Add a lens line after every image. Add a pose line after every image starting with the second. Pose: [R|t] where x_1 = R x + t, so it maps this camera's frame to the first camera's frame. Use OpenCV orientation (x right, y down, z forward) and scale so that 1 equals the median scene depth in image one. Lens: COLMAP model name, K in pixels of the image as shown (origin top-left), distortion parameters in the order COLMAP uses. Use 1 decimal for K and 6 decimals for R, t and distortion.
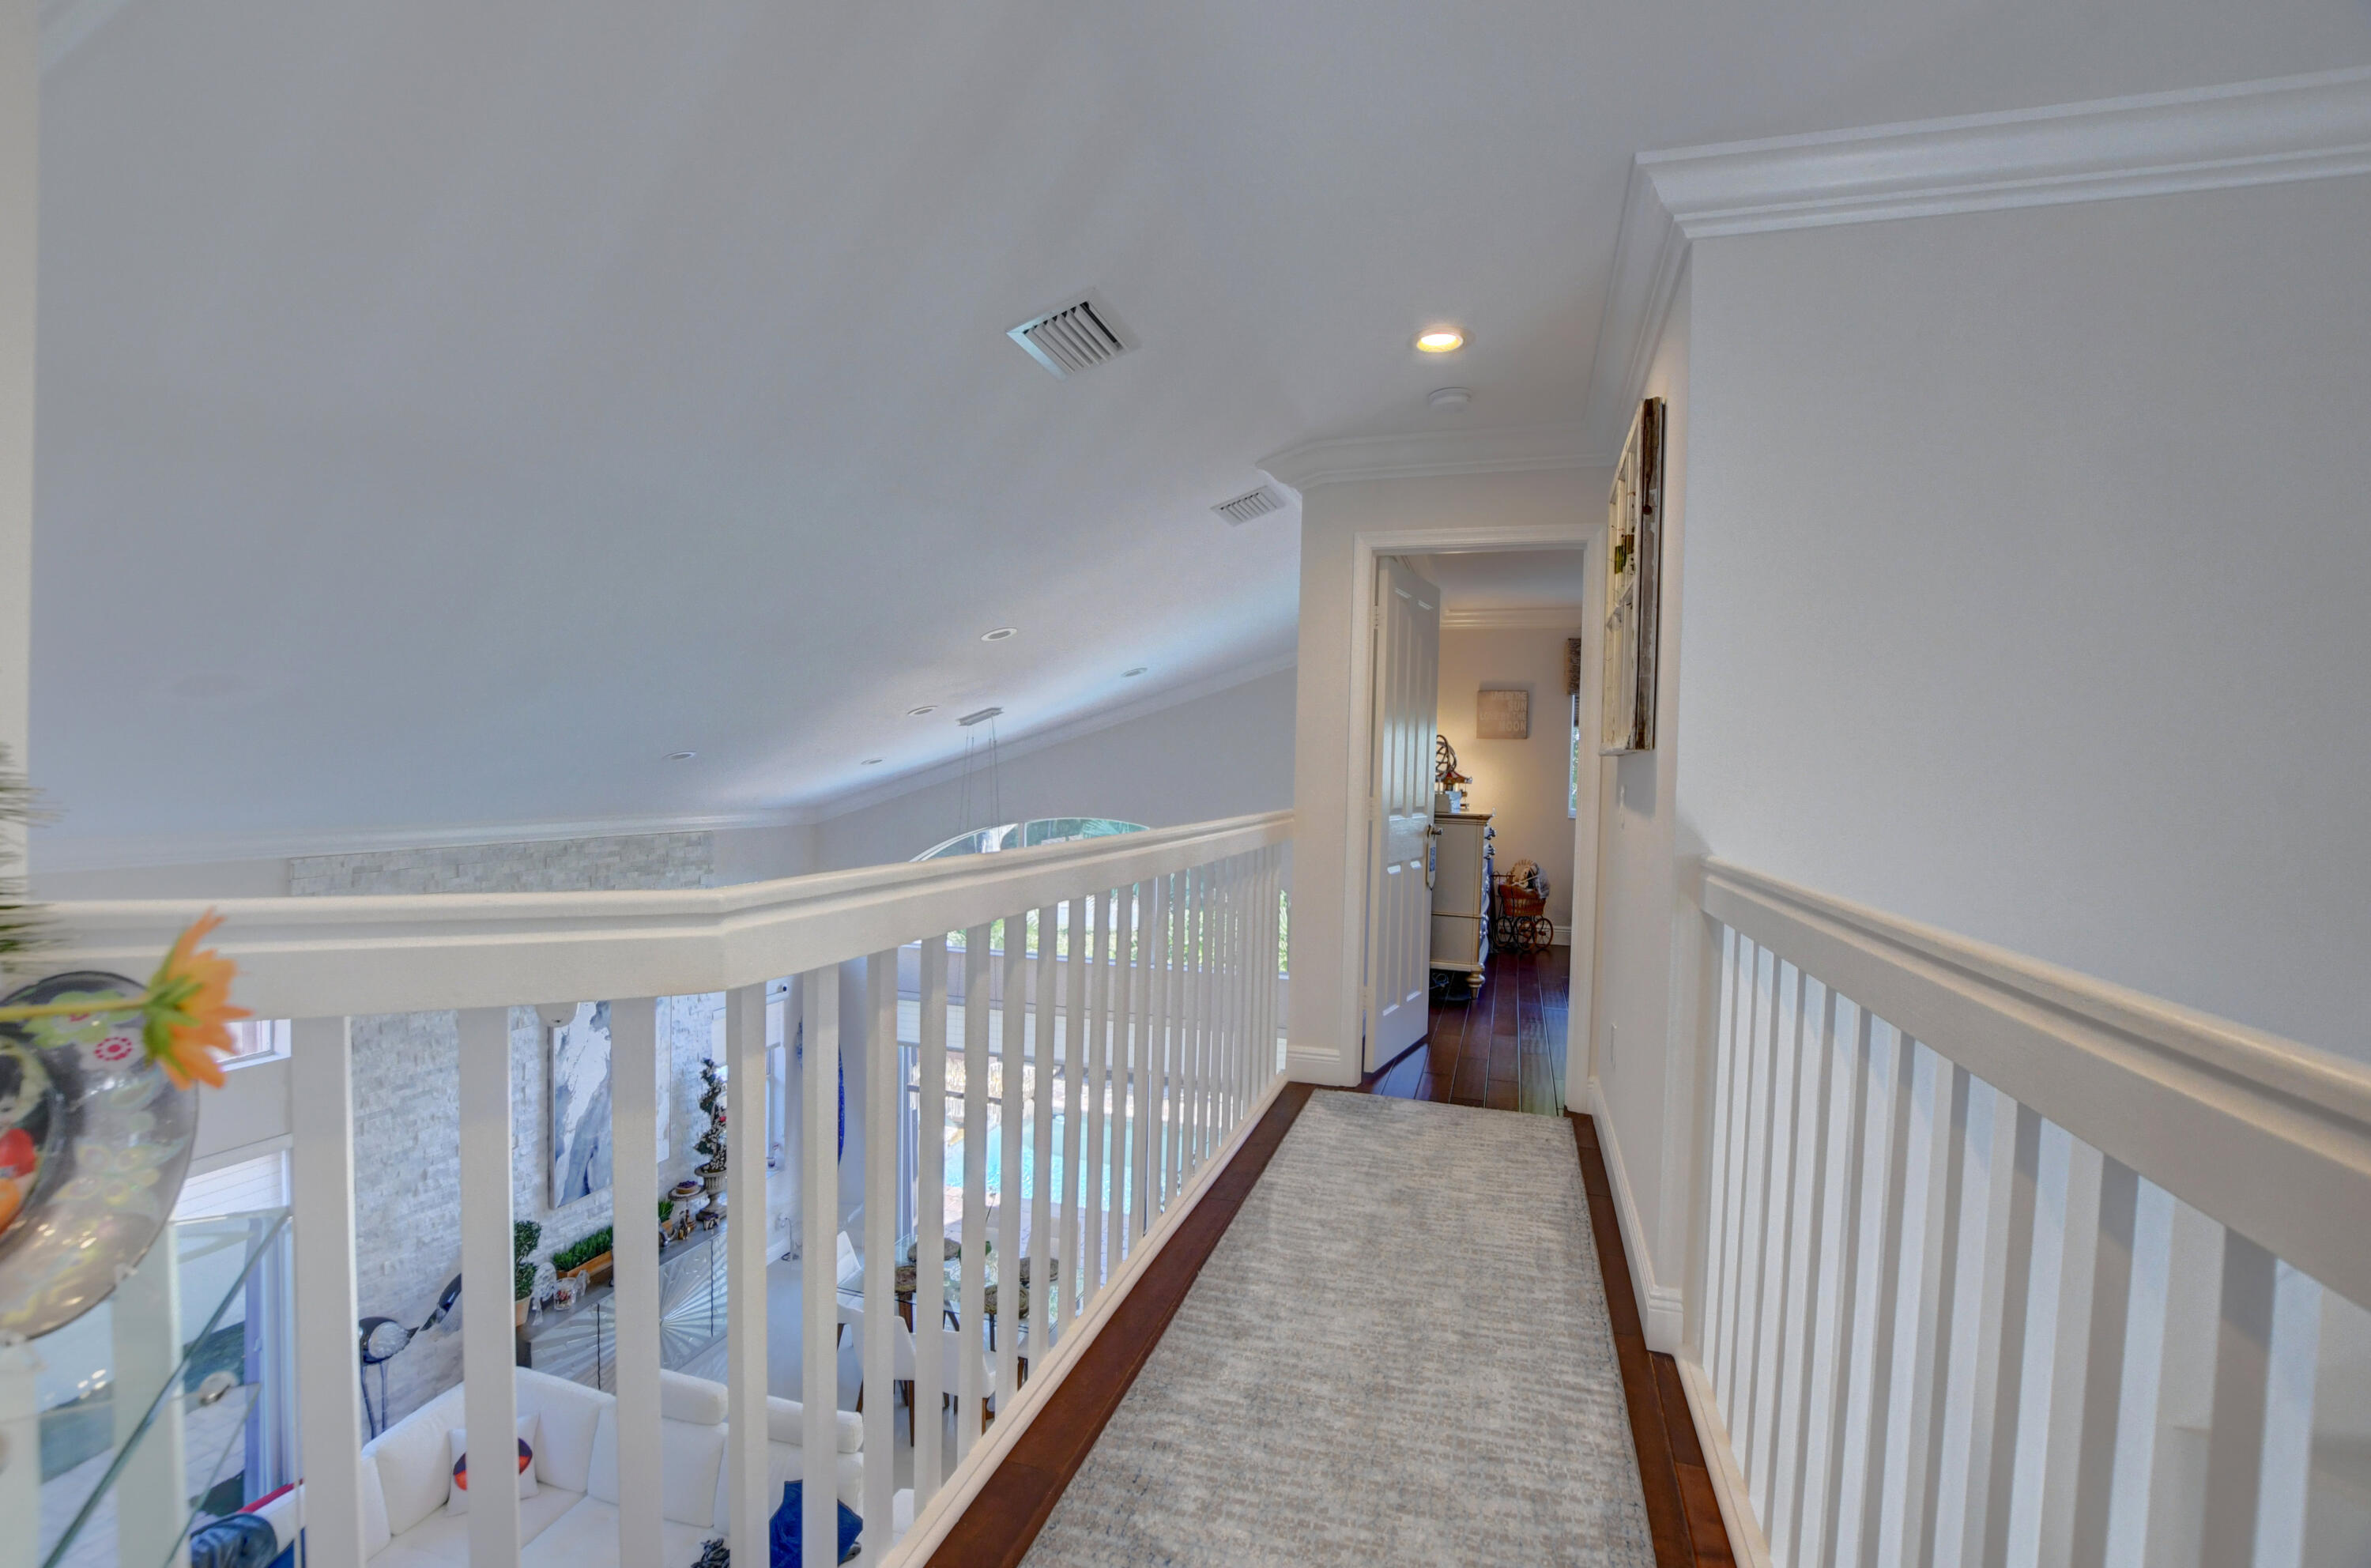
lens RADIAL K [[1049.1, 0, 1187.8], [0, 1049.1, 794.5], [0, 0, 1]] dist [-0.032684, 0.003460]
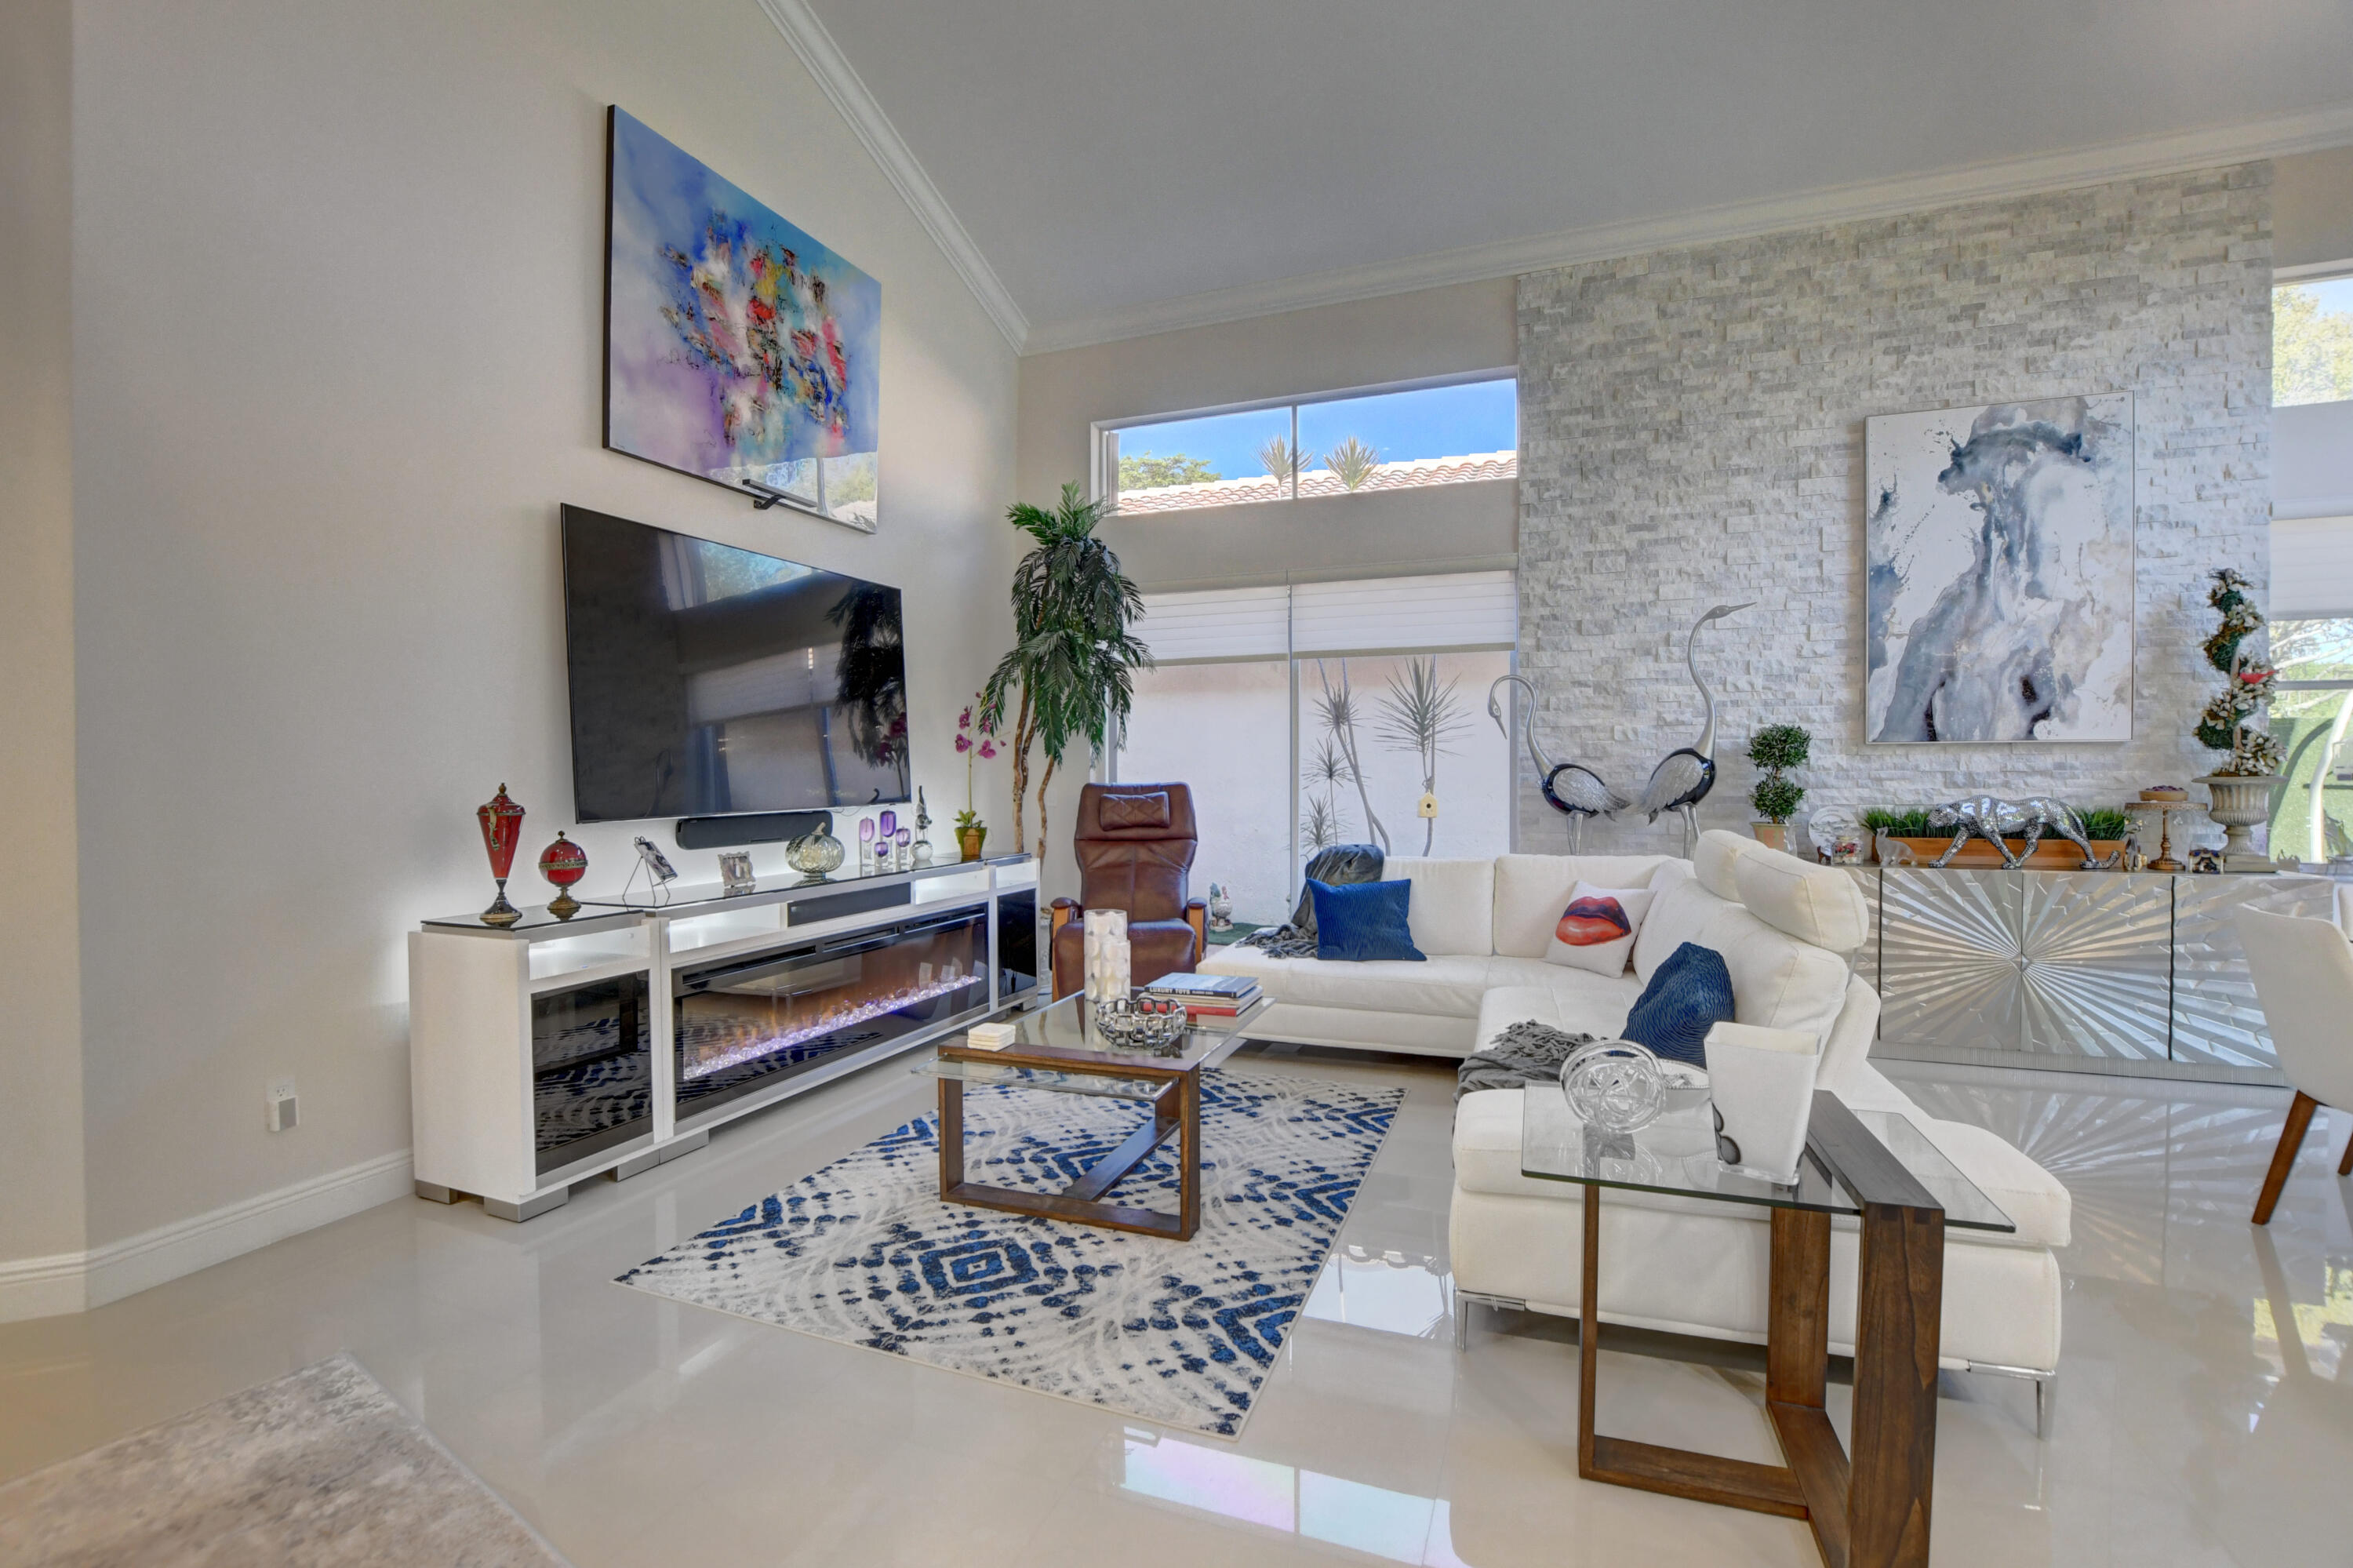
lens RADIAL K [[1041.2, 0, 1163.3], [0, 1041.2, 791.5], [0, 0, 1]] dist [-0.032684, 0.003460]
pose [[-0.072019, -0.004152, -0.997395, 0.110242], [-0.020620, 0.999784, -0.002674, 0.440136], [0.997190, 0.020374, -0.072089, 0.567988]]
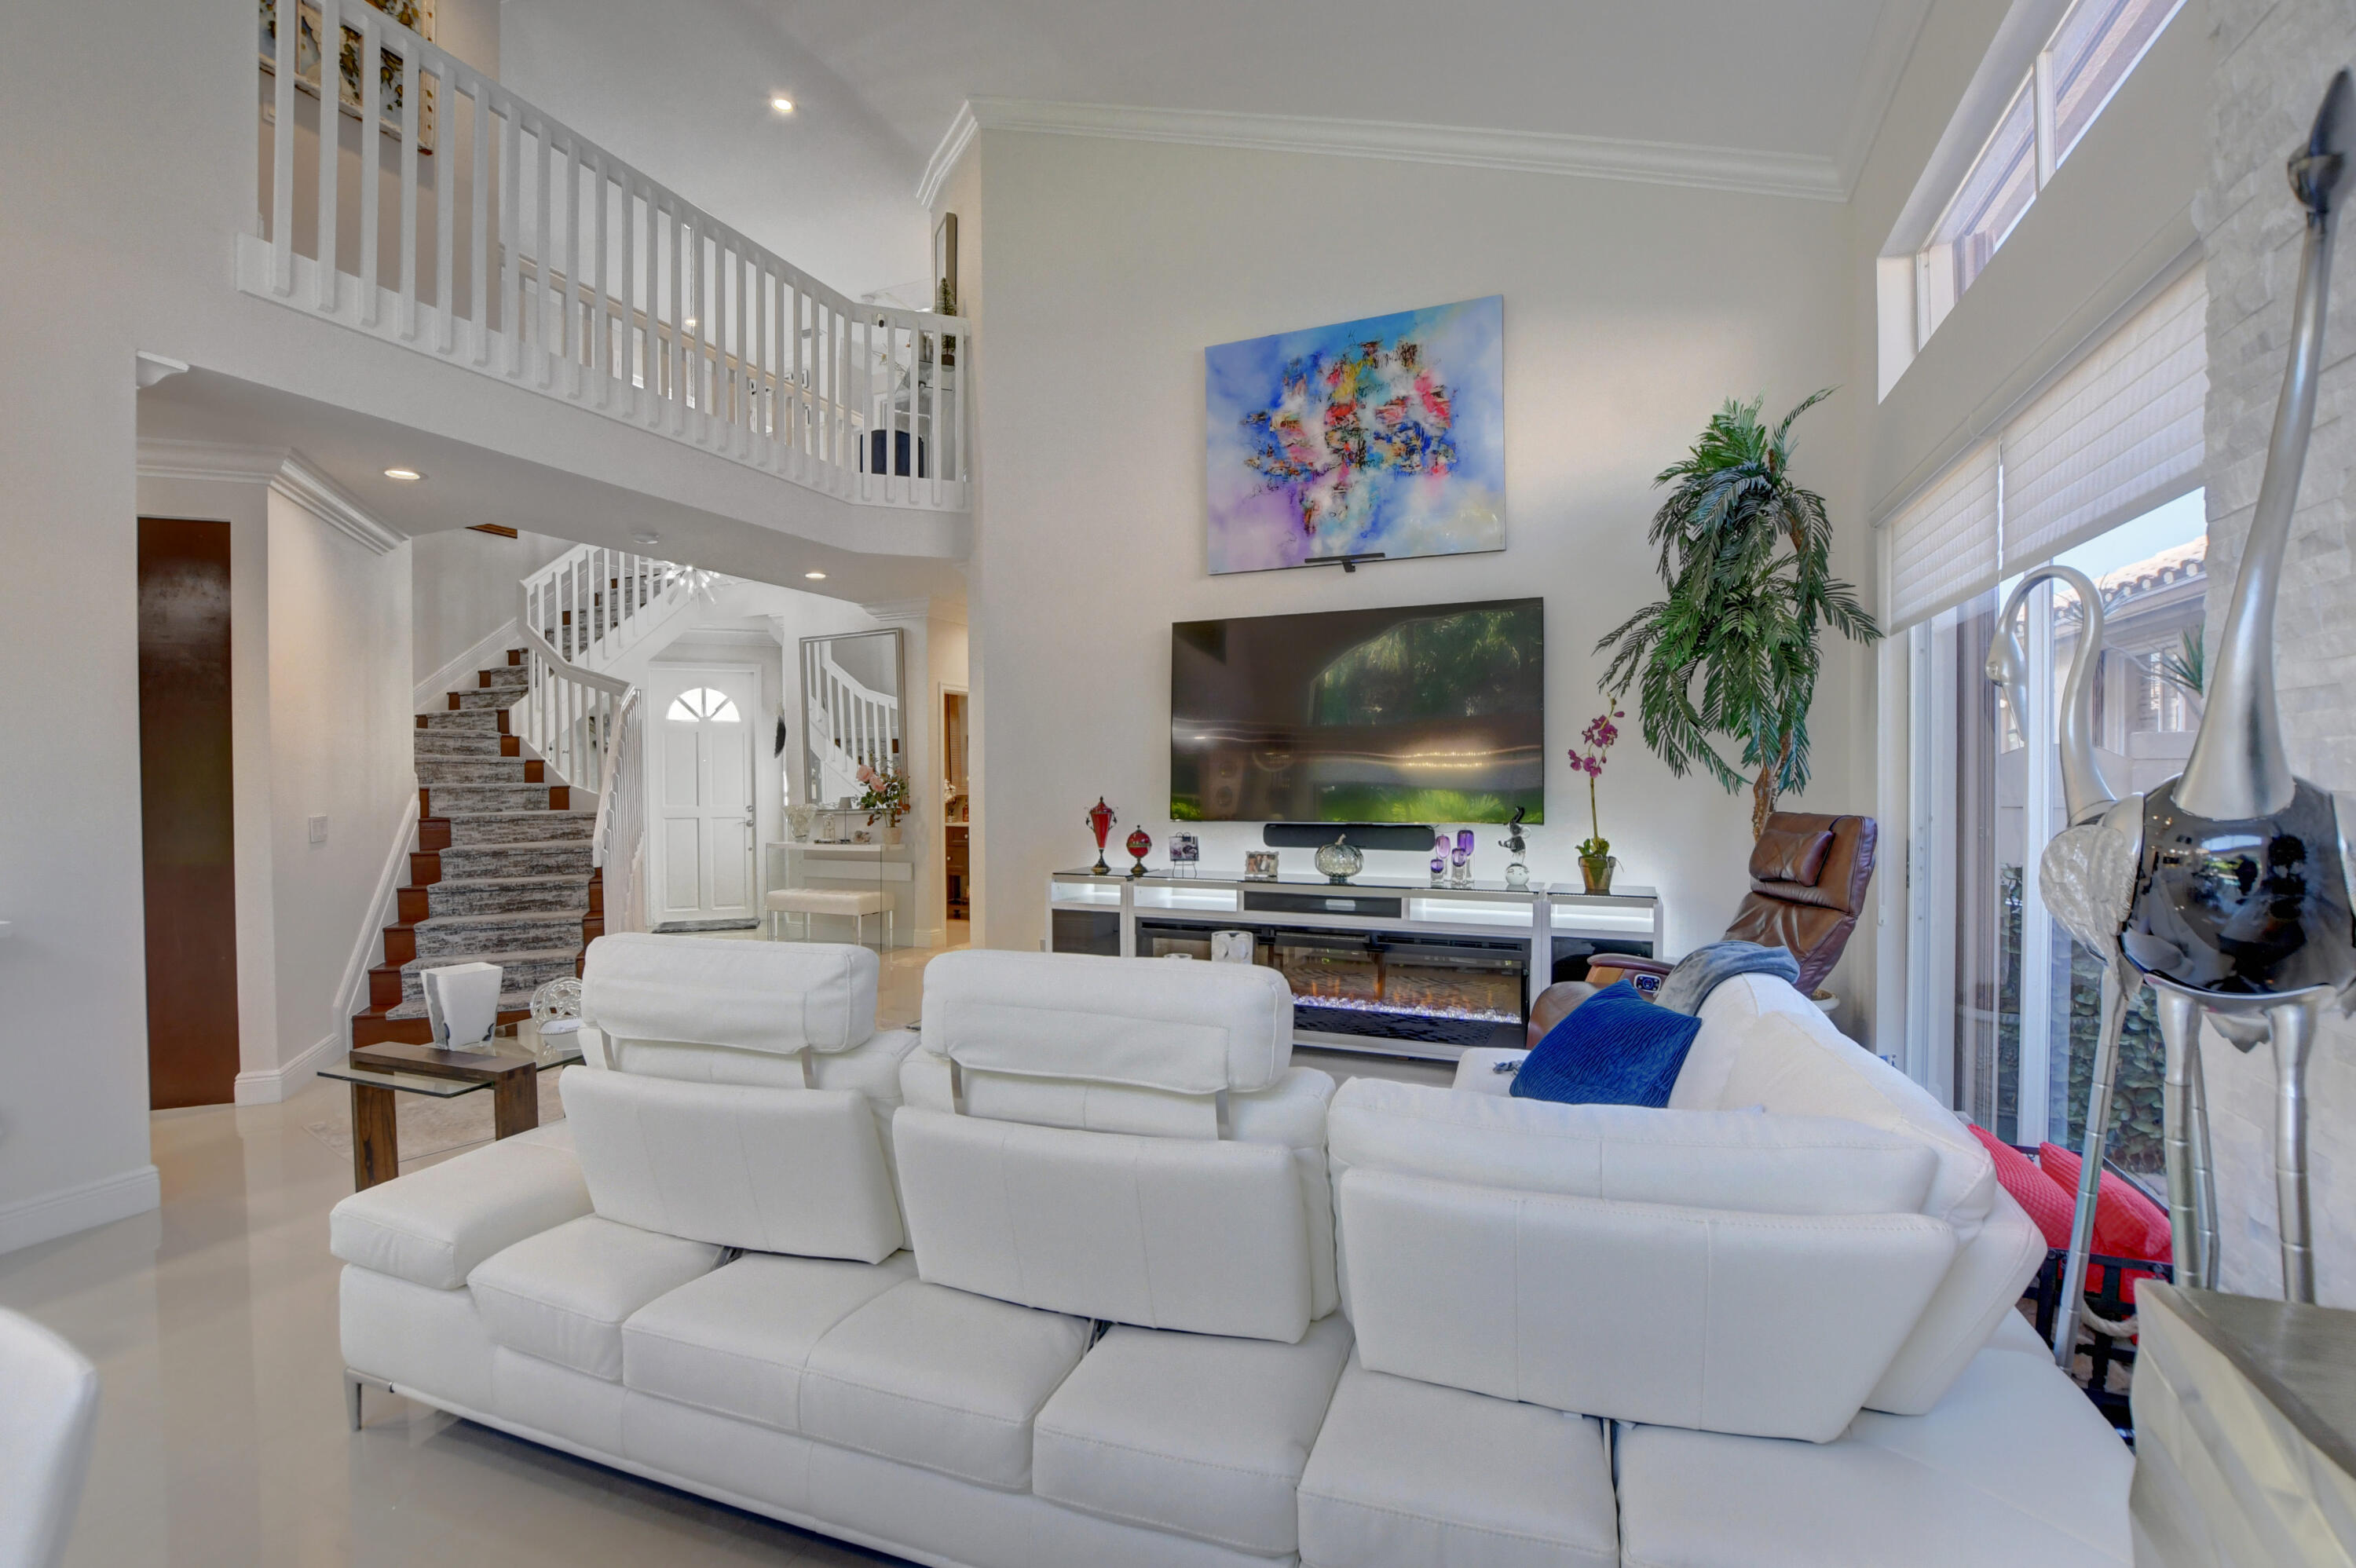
lens RADIAL K [[1042.4, 0, 1176.0], [0, 1042.4, 790.1], [0, 0, 1]] dist [-0.032684, 0.003460]
pose [[-0.995858, -0.019118, 0.088891, -0.442850], [-0.015243, 0.998913, 0.044061, 0.399949], [-0.089636, 0.042523, -0.995066, 1.056031]]
